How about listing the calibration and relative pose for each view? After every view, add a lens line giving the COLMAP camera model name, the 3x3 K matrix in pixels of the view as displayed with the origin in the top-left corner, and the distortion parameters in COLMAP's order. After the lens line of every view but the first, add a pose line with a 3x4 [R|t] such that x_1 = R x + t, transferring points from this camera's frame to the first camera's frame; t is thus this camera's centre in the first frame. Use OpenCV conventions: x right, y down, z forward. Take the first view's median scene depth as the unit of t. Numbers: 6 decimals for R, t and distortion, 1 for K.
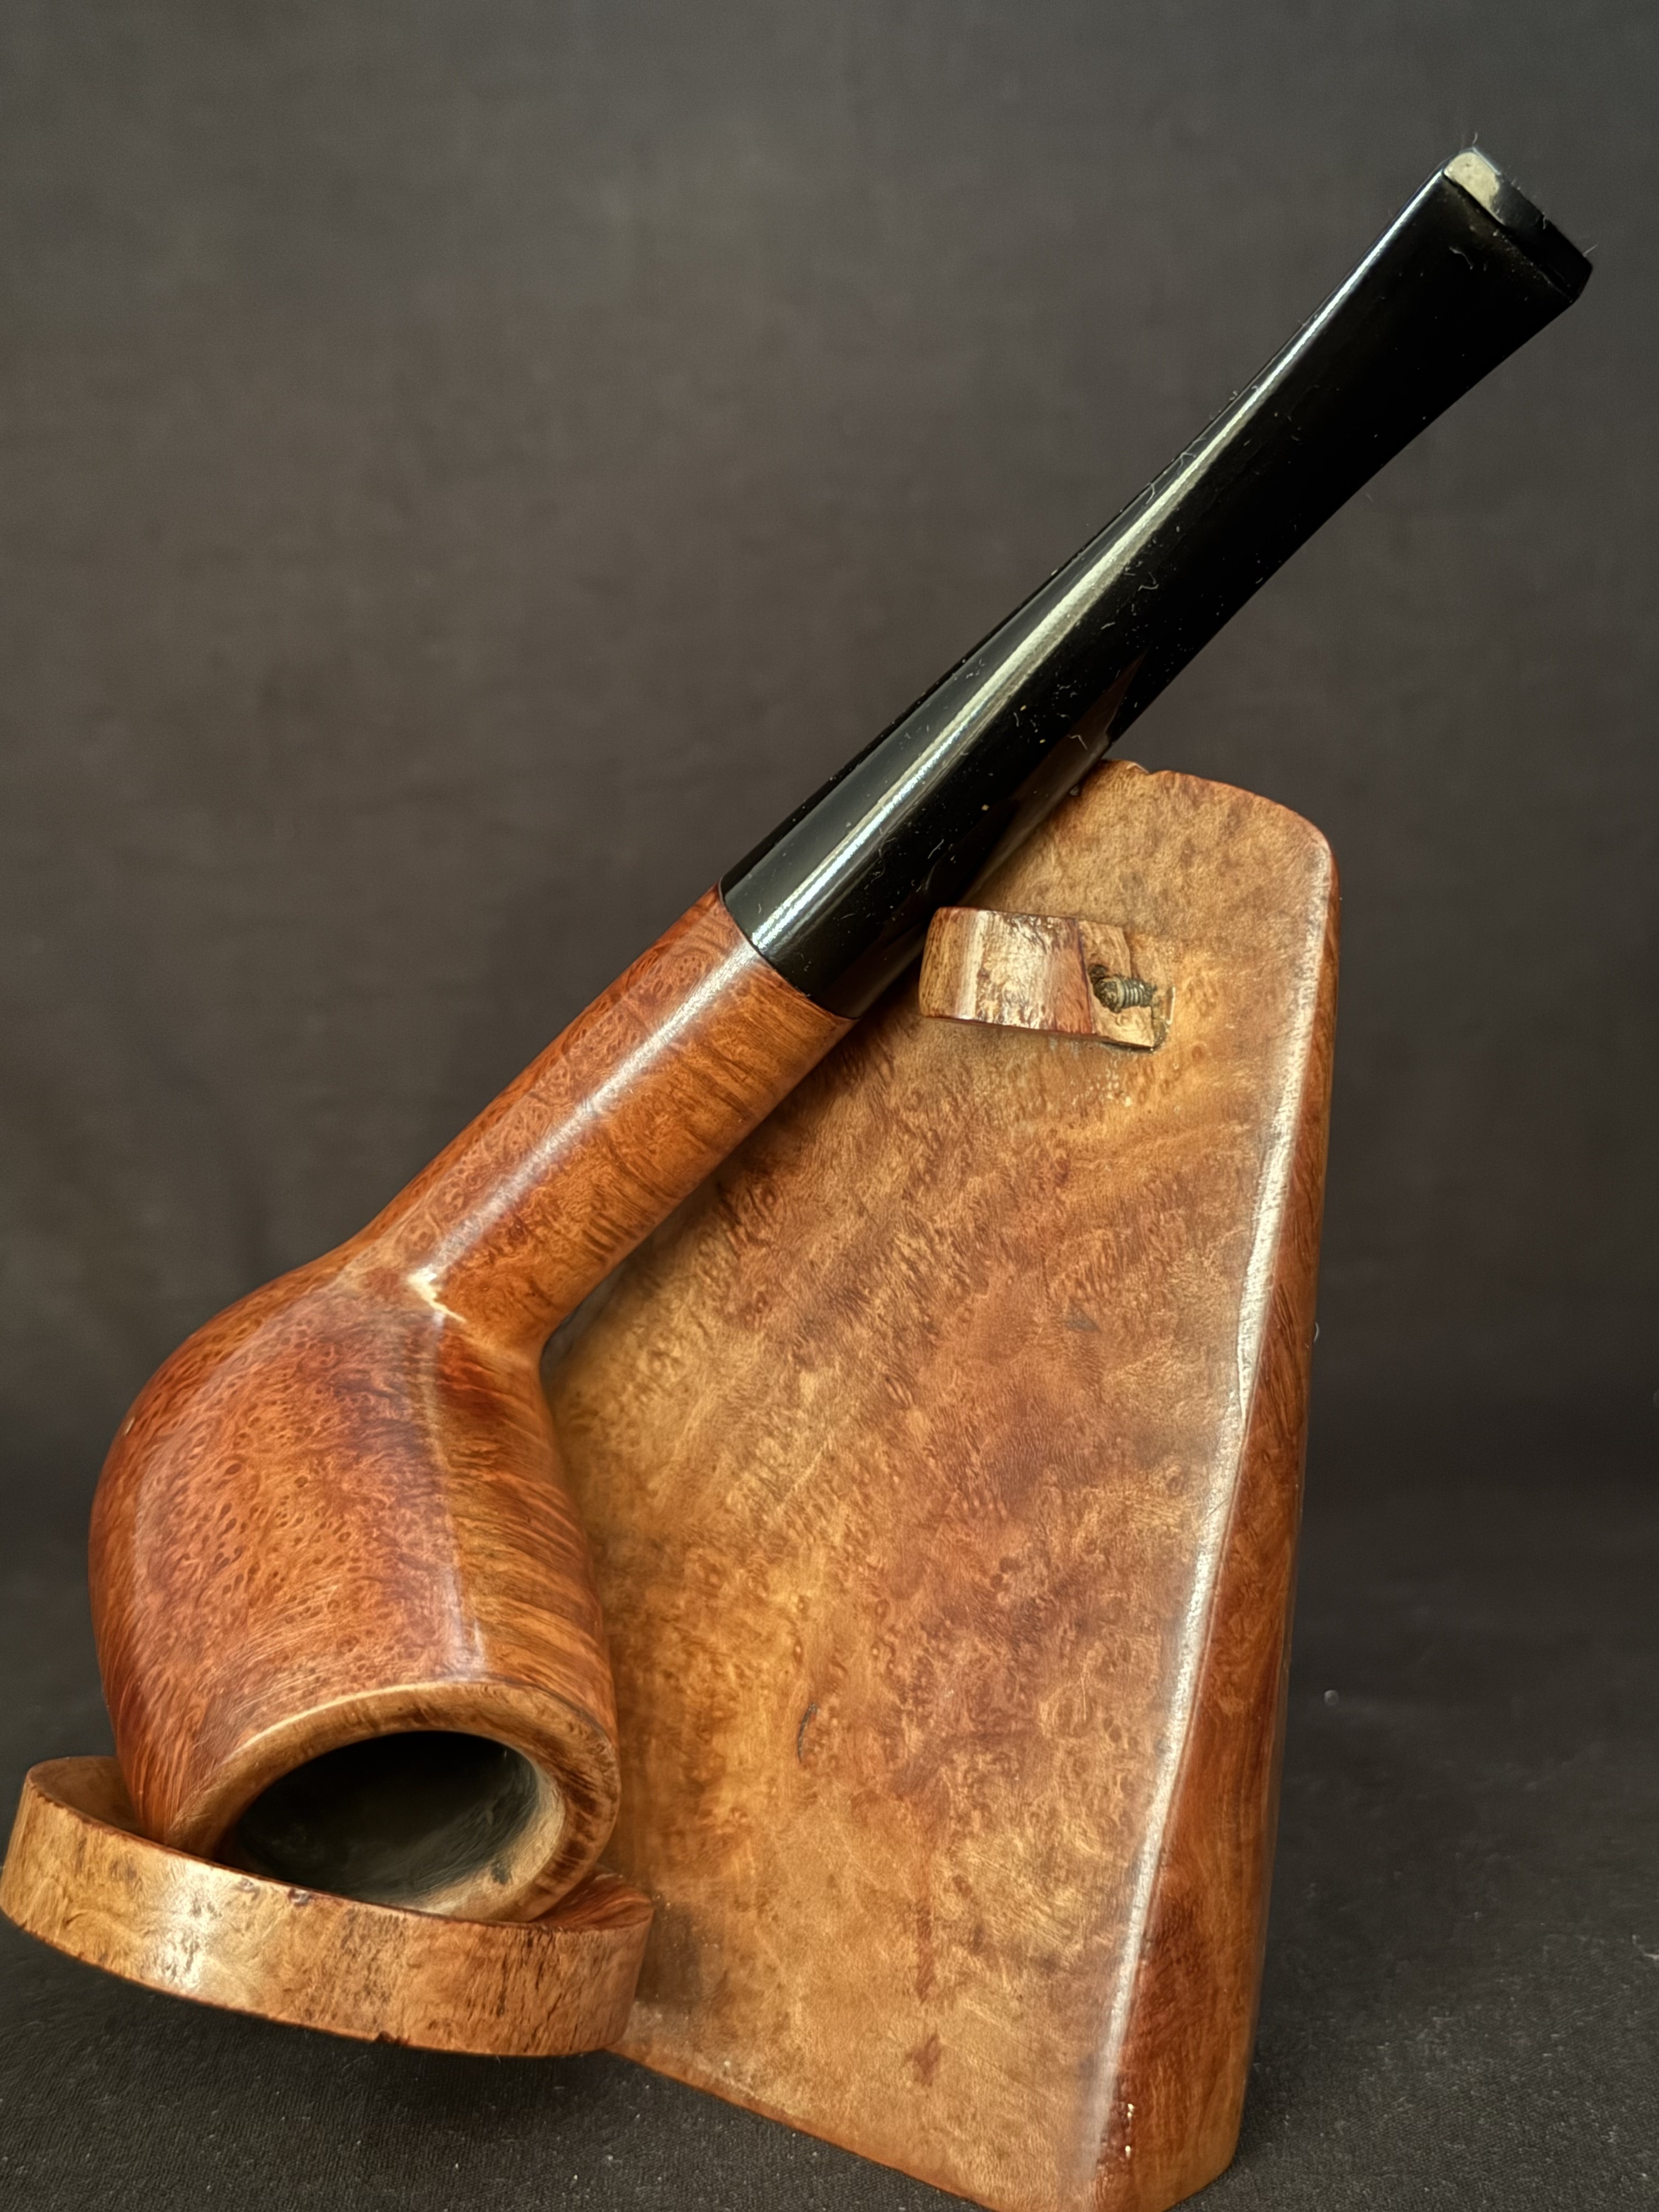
lens RADIAL K [[3577.0, 0, 829.5], [0, 3577.0, 1106.0], [0, 0, 1]] dist [0.125563, -0.087660]
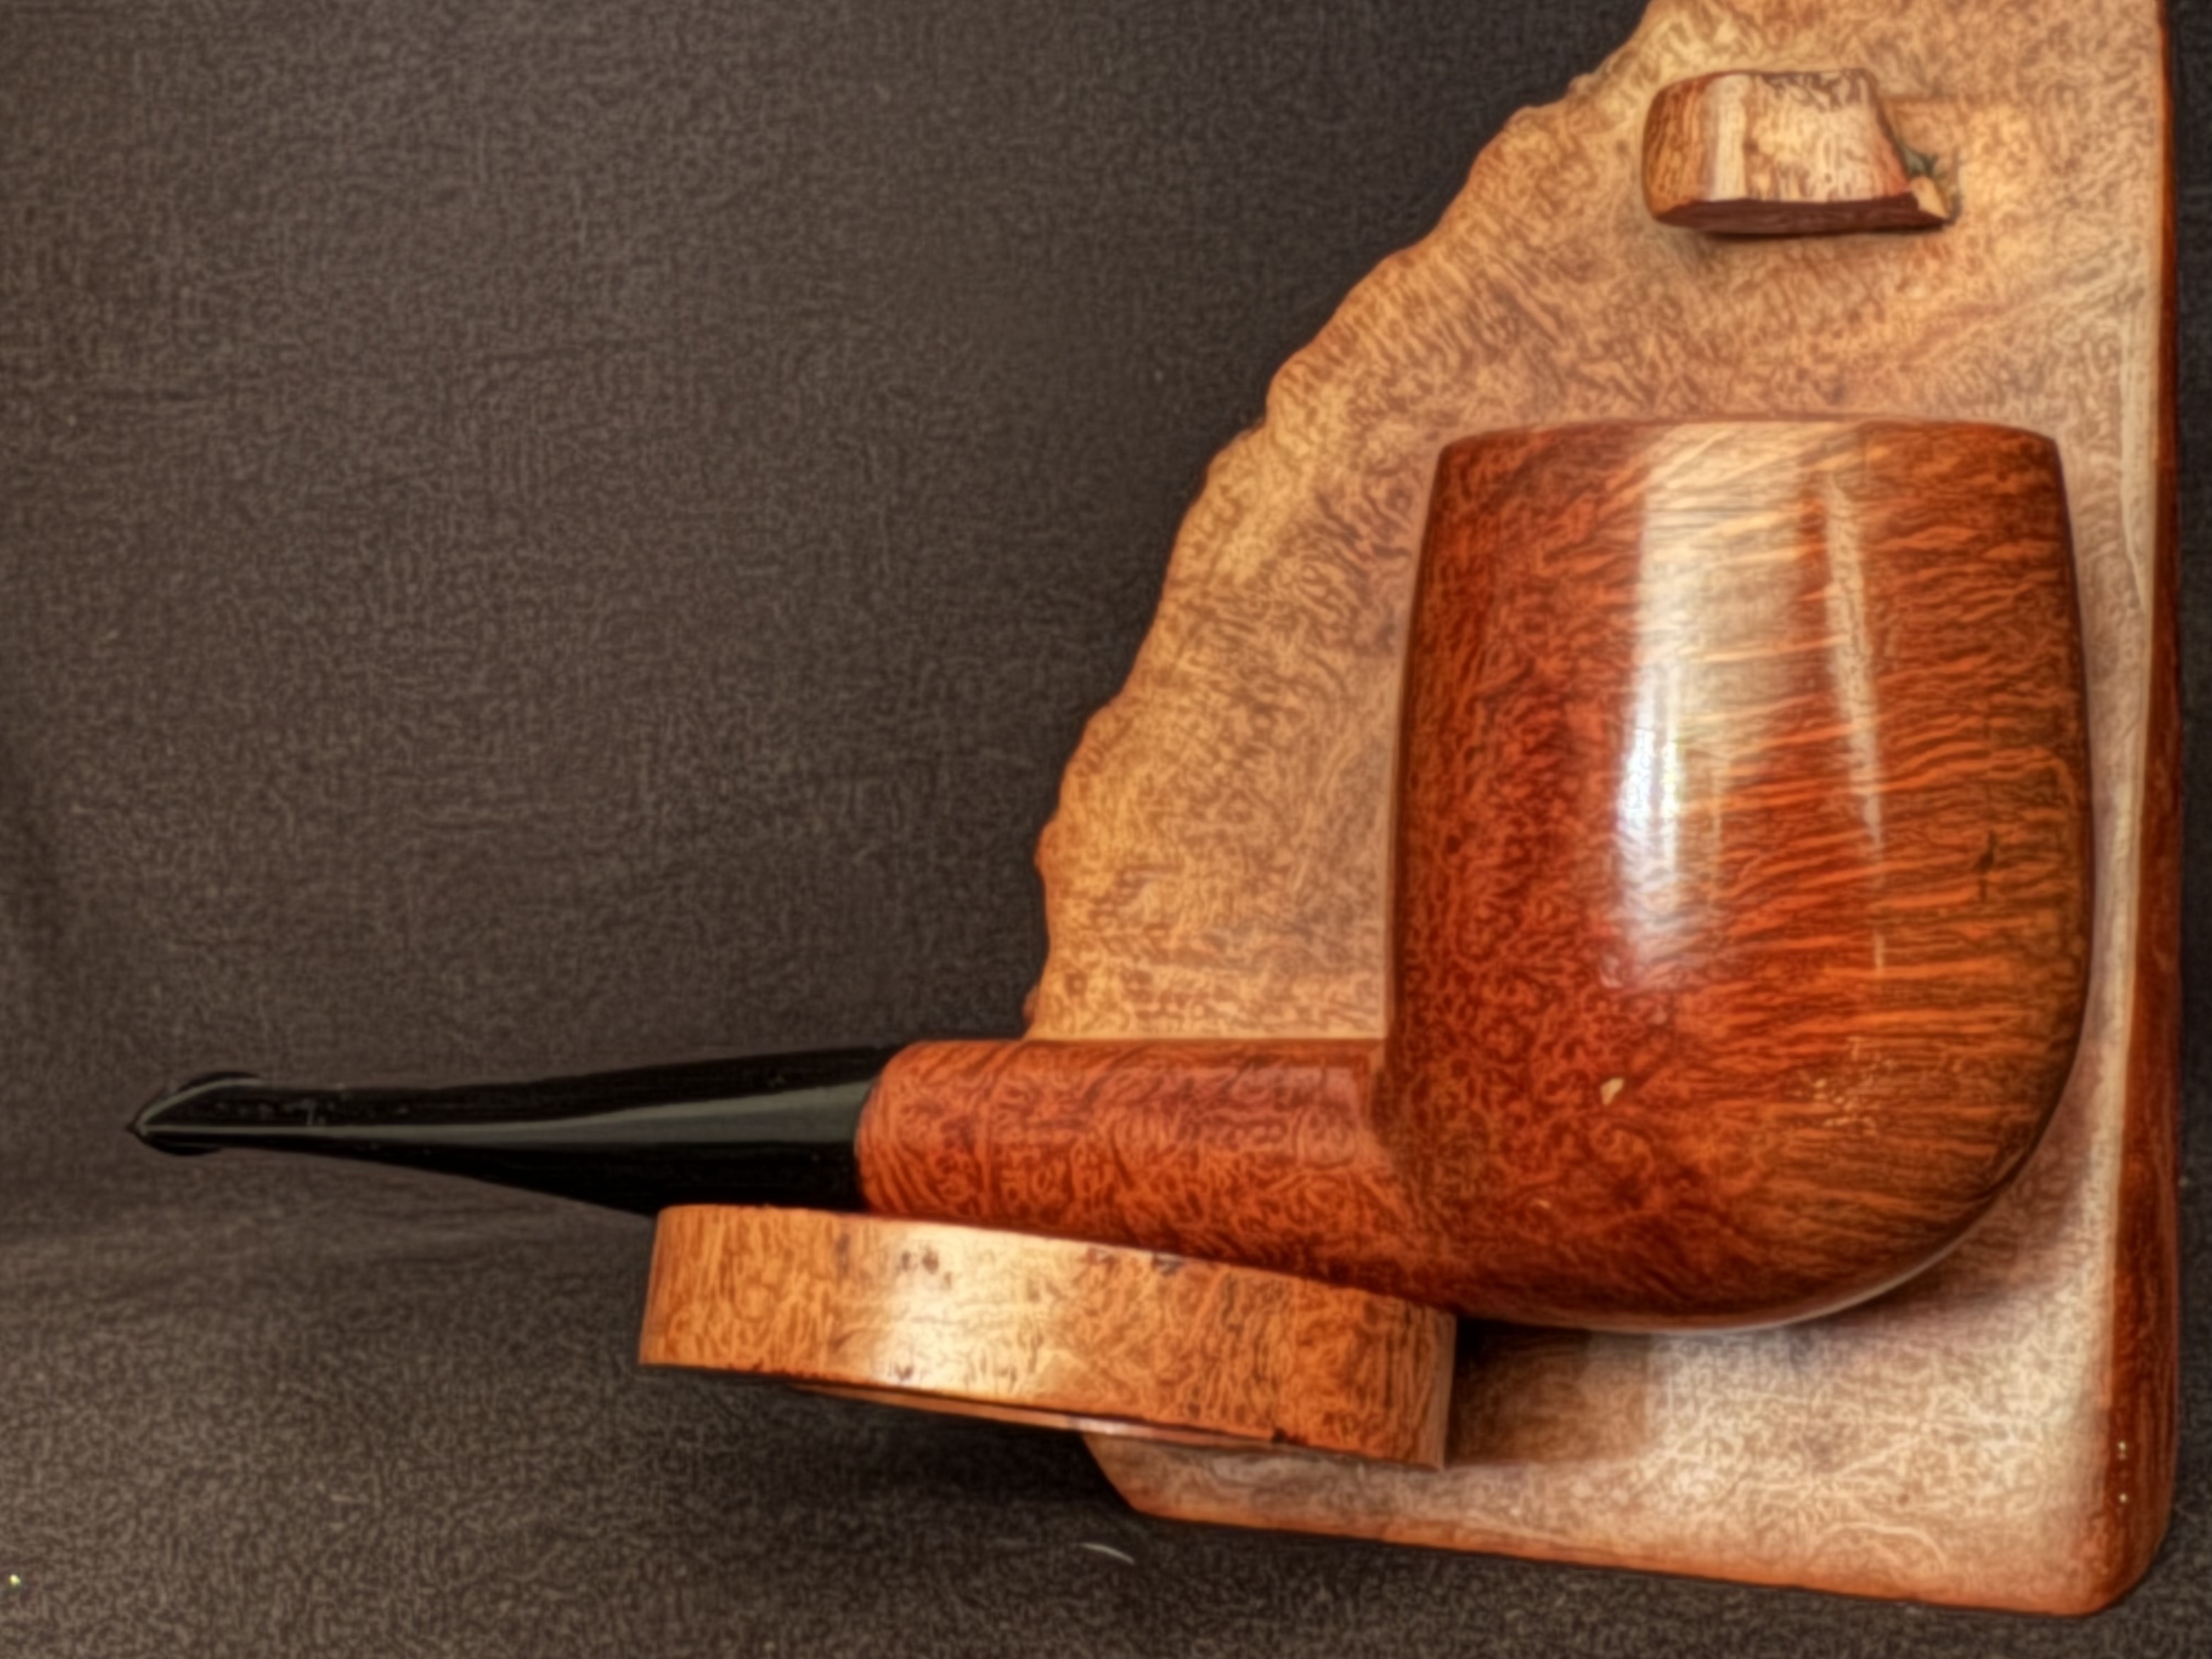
lens RADIAL K [[3545.5, 0, 906.9], [0, 3545.5, 824.5], [0, 0, 1]] dist [0.013379, 0.009838]
pose [[0.975930, -0.065592, 0.207989, -0.334861], [0.083456, 0.993430, -0.078305, 0.170671], [-0.201486, 0.093778, 0.974992, 0.242974]]
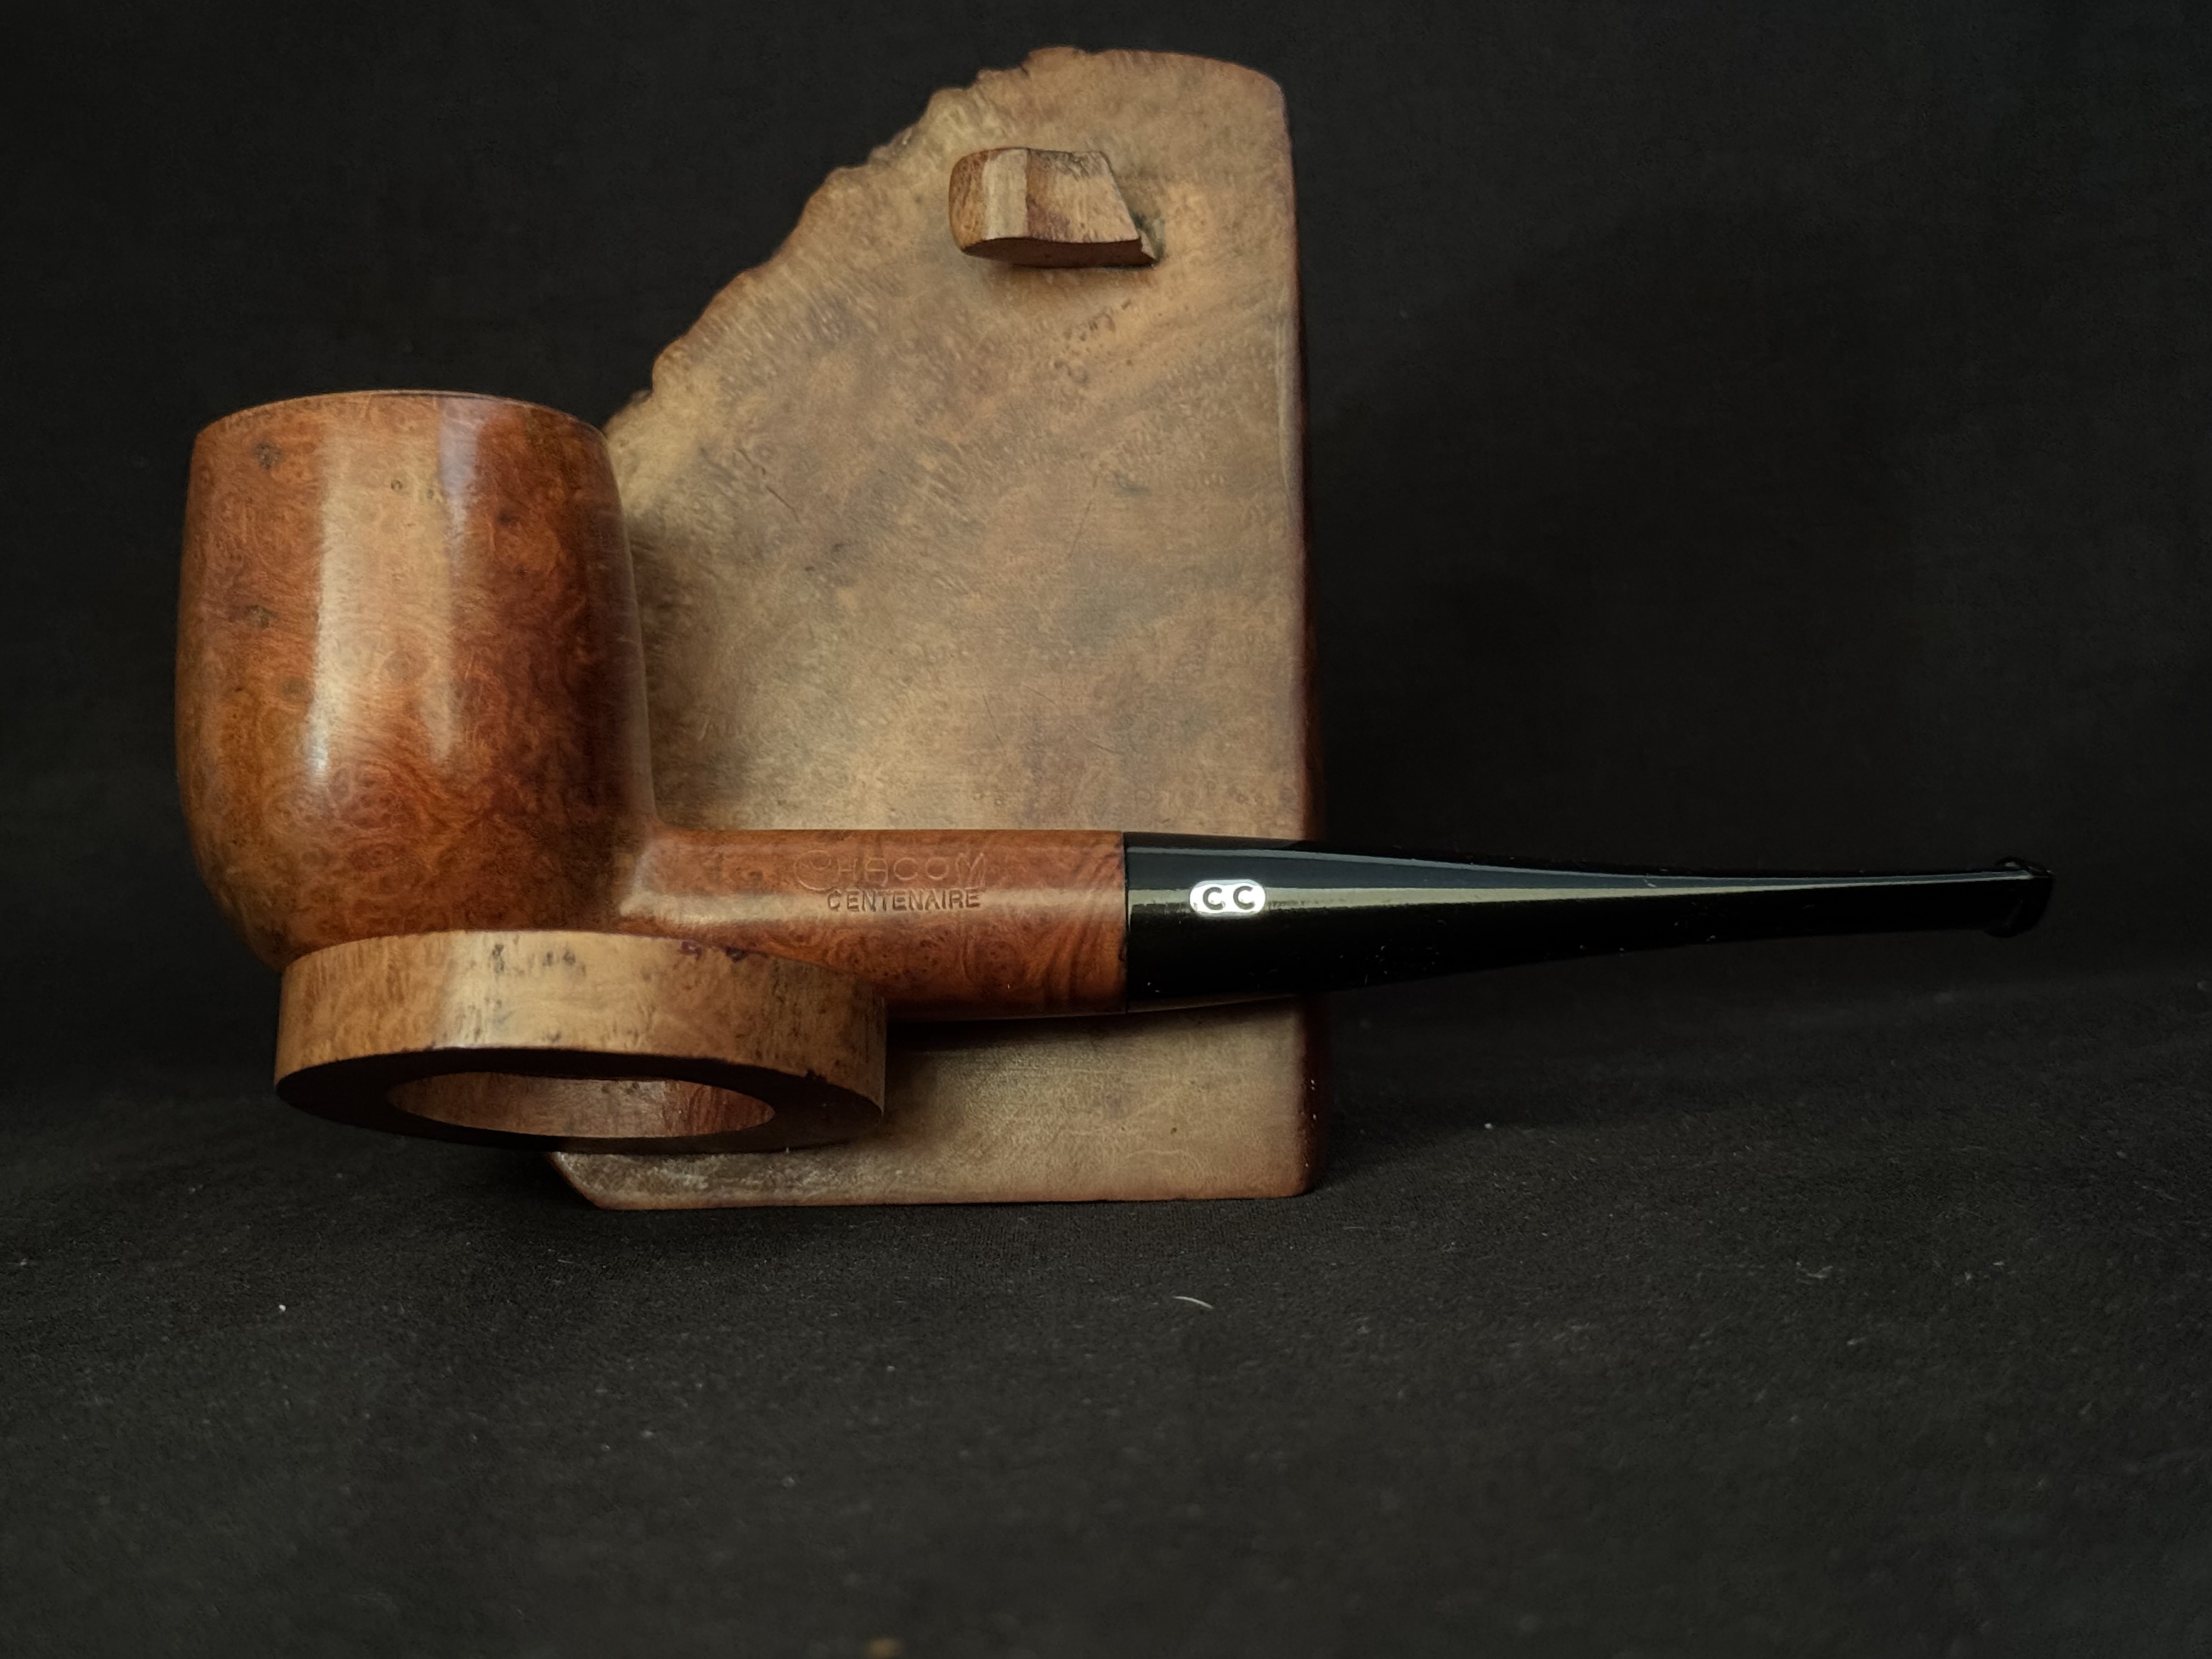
lens RADIAL K [[3577.0, 0, 1106.0], [0, 3577.0, 829.5], [0, 0, 1]] dist [0.125563, -0.087660]
pose [[0.809888, -0.069214, 0.582487, -0.650885], [0.135010, 0.988349, -0.070277, 0.259144], [-0.570836, 0.135558, 0.809796, 0.043970]]
